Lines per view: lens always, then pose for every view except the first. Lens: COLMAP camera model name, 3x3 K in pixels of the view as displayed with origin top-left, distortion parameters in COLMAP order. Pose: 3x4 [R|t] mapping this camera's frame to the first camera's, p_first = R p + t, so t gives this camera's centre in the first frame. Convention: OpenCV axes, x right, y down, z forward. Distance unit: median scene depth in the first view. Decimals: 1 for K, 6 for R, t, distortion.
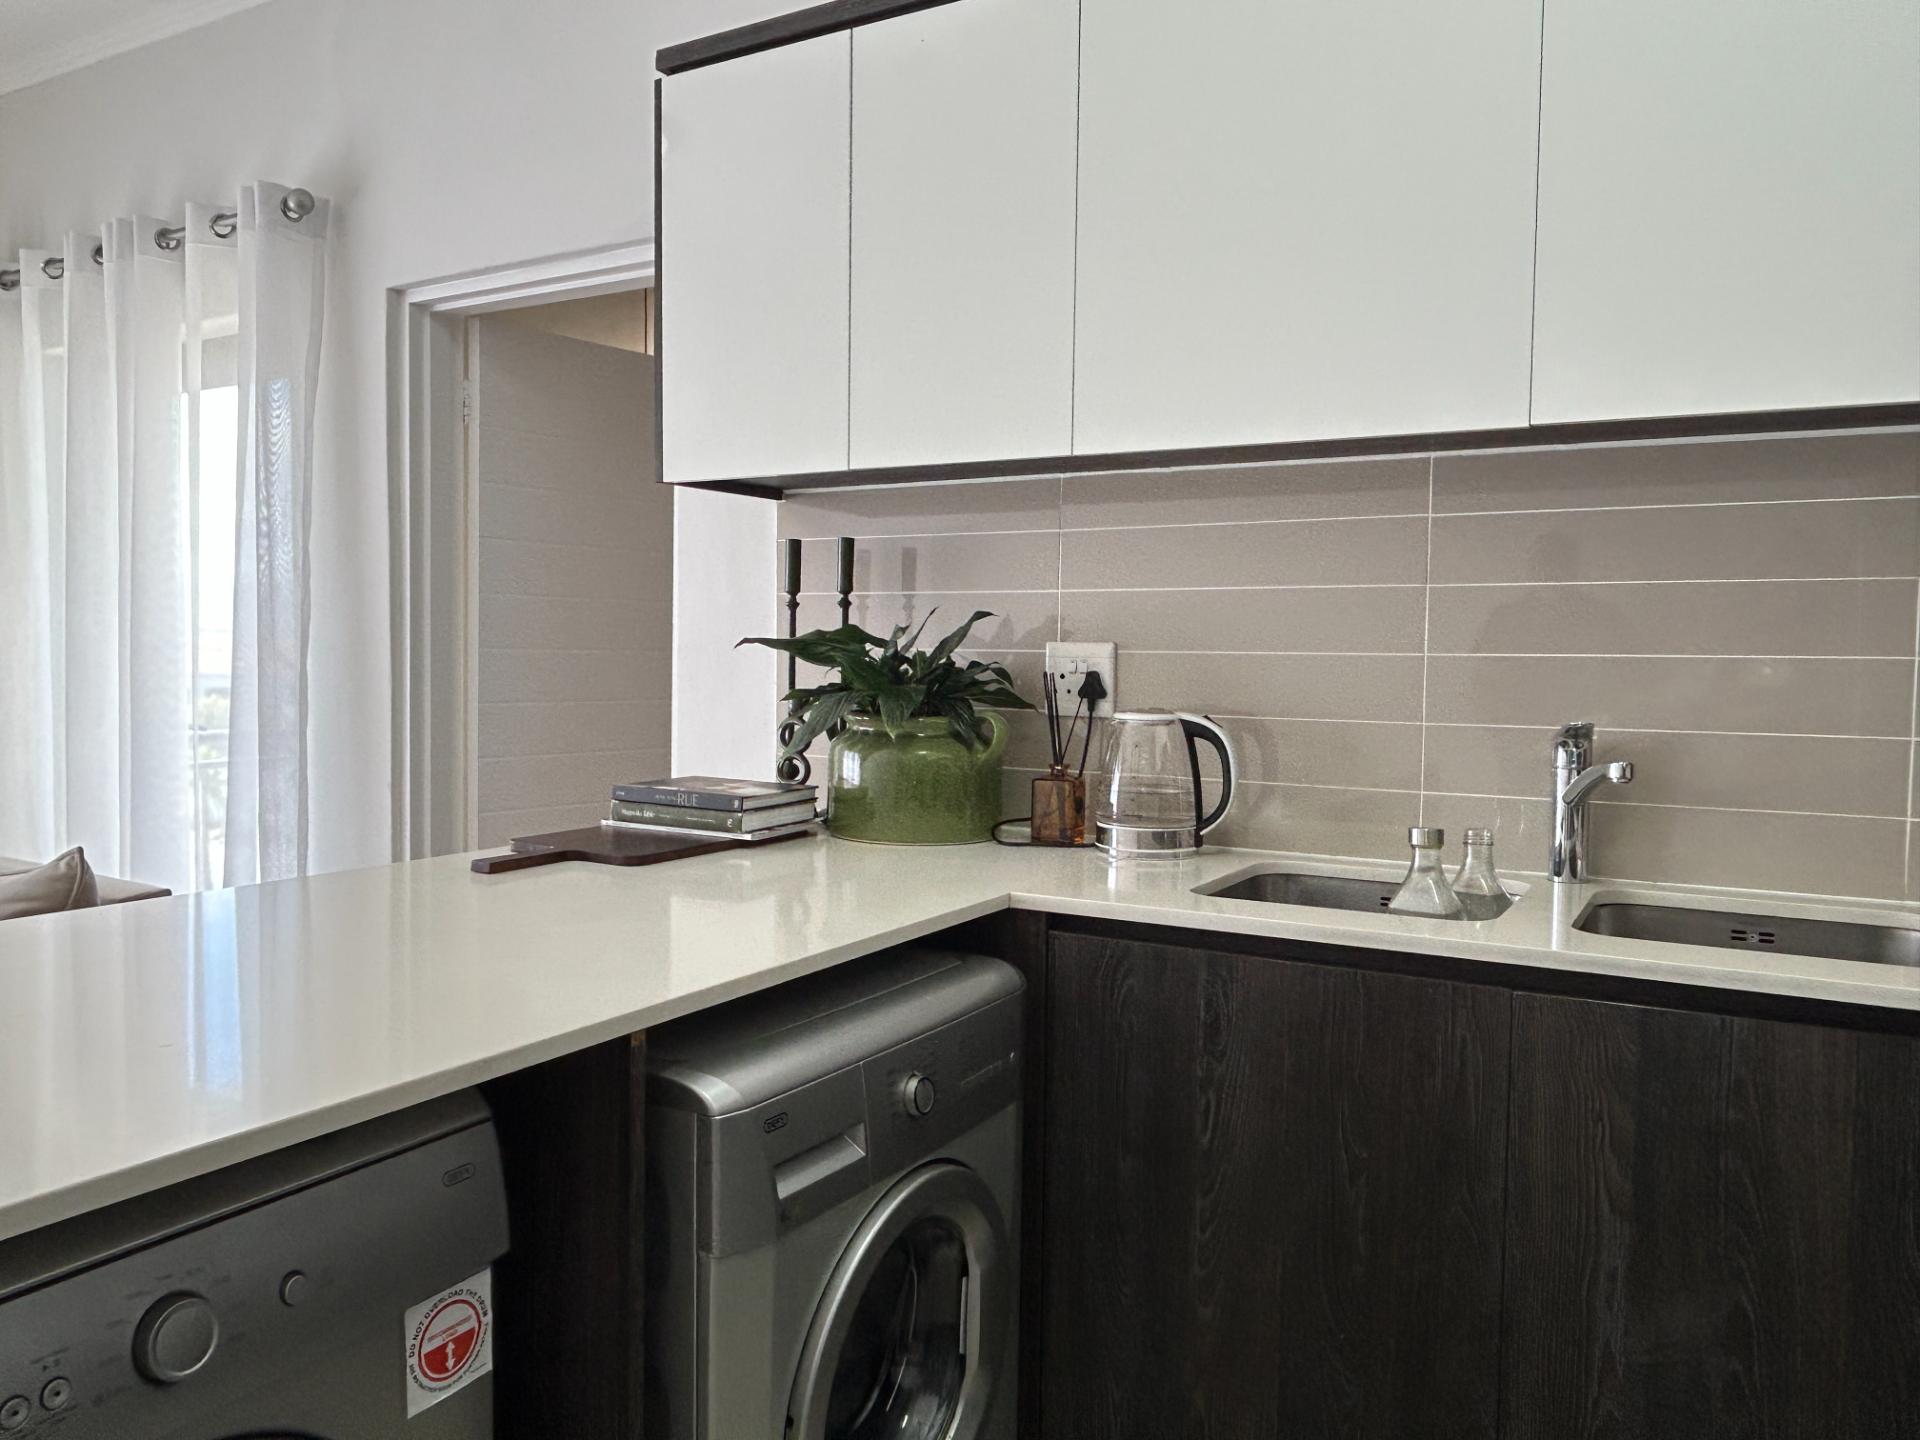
lens RADIAL K [[1377.3, 0, 943.9], [0, 1377.3, 715.8], [0, 0, 1]] dist [0.007941, -0.018470]
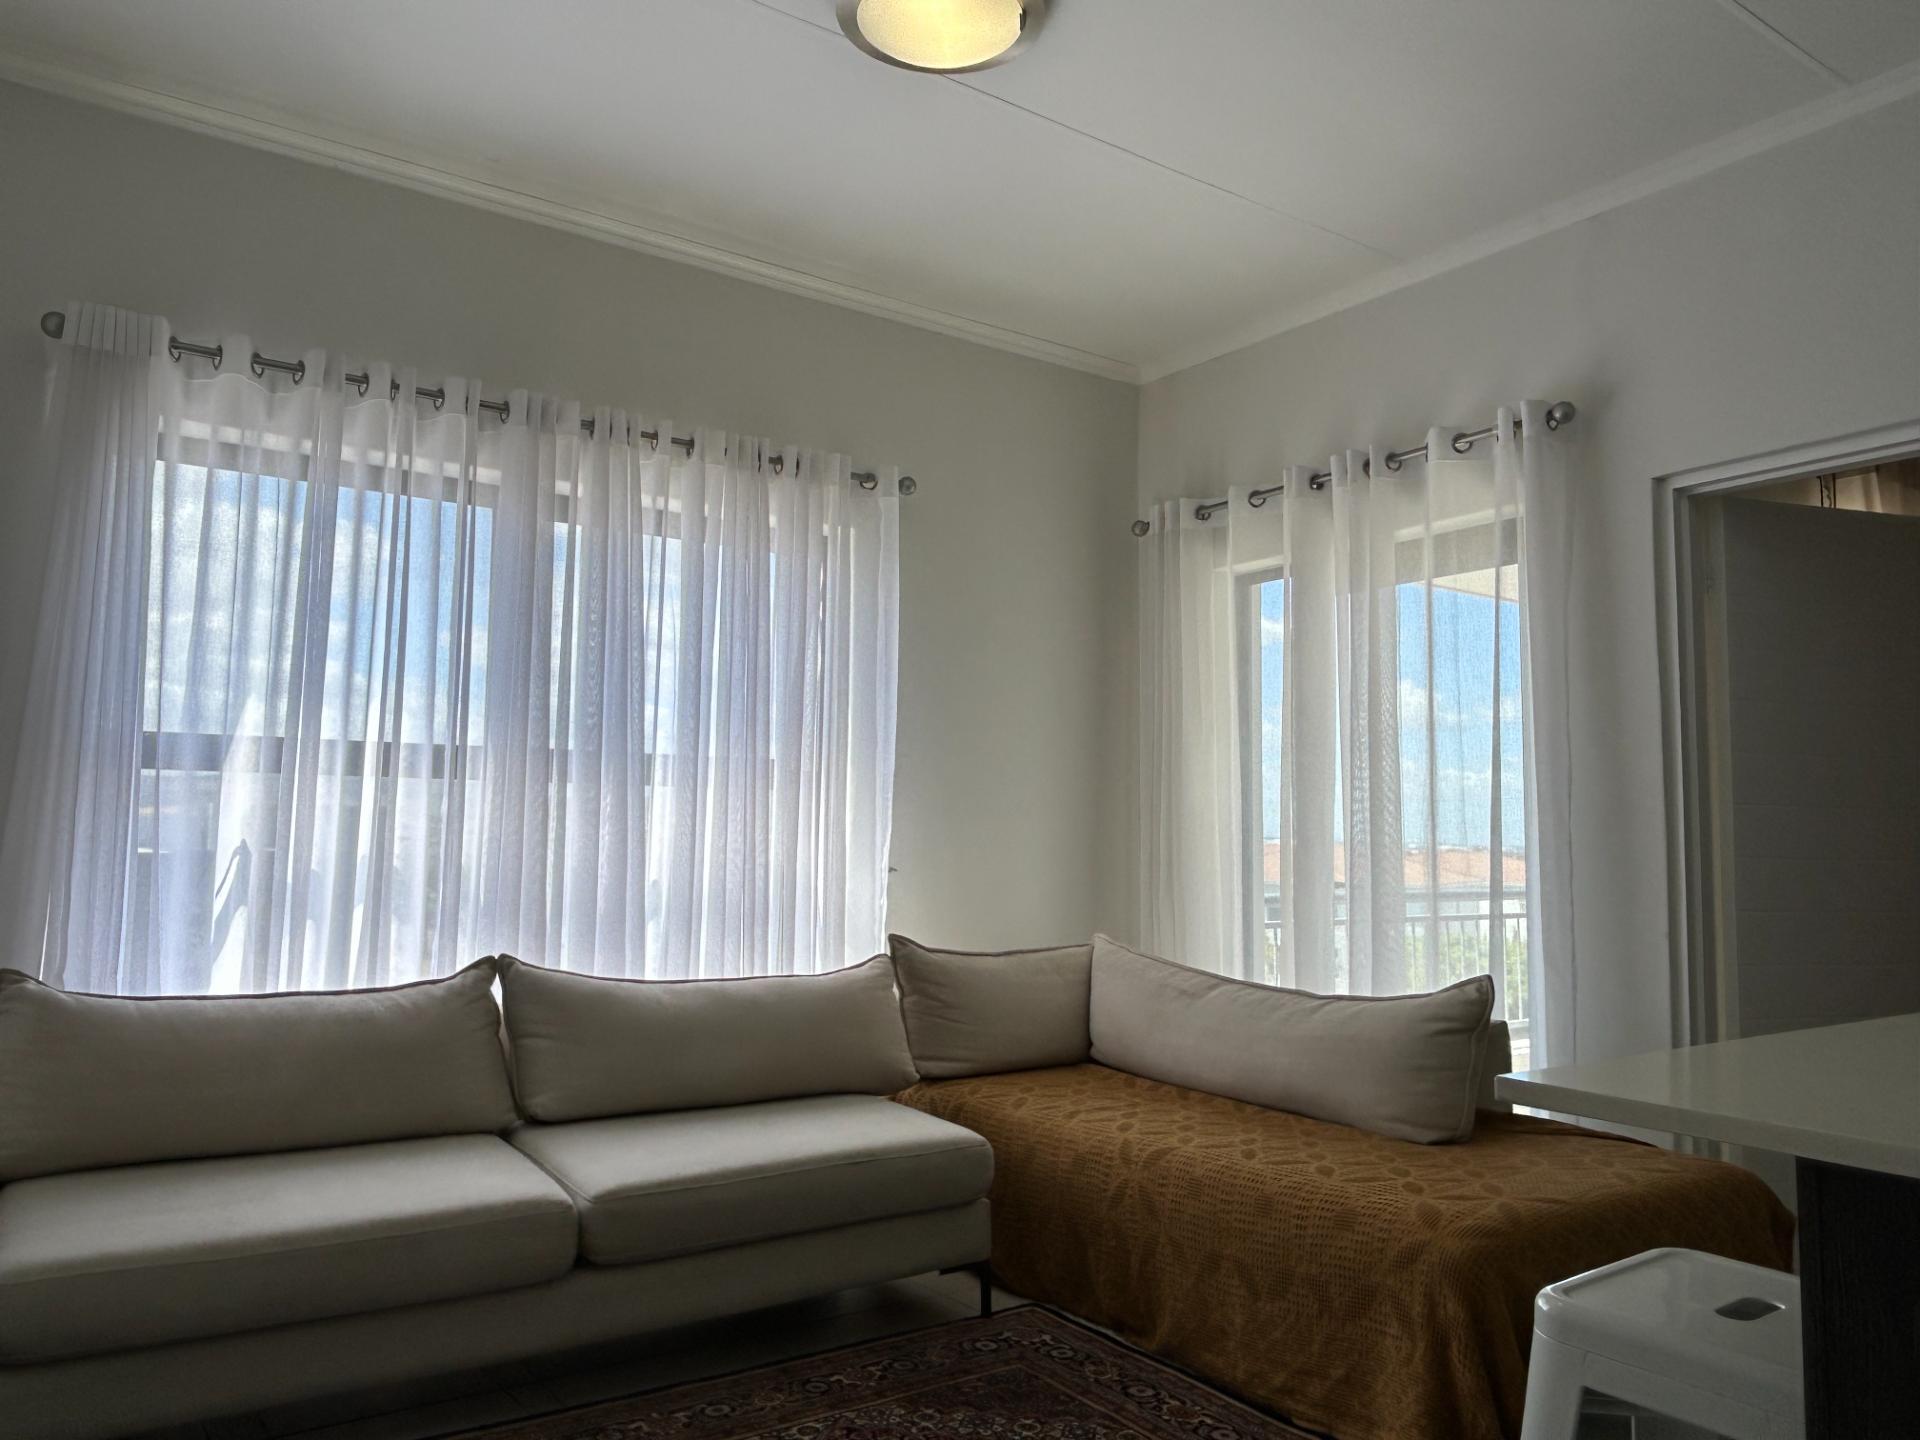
lens RADIAL K [[1377.3, 0, 943.4], [0, 1377.3, 723.2], [0, 0, 1]] dist [0.007941, -0.018470]
pose [[0.906795, -0.040922, -0.419582, -0.677682], [-0.016172, 0.991168, -0.131620, 0.056491], [0.421262, 0.126138, 0.898124, -0.298997]]
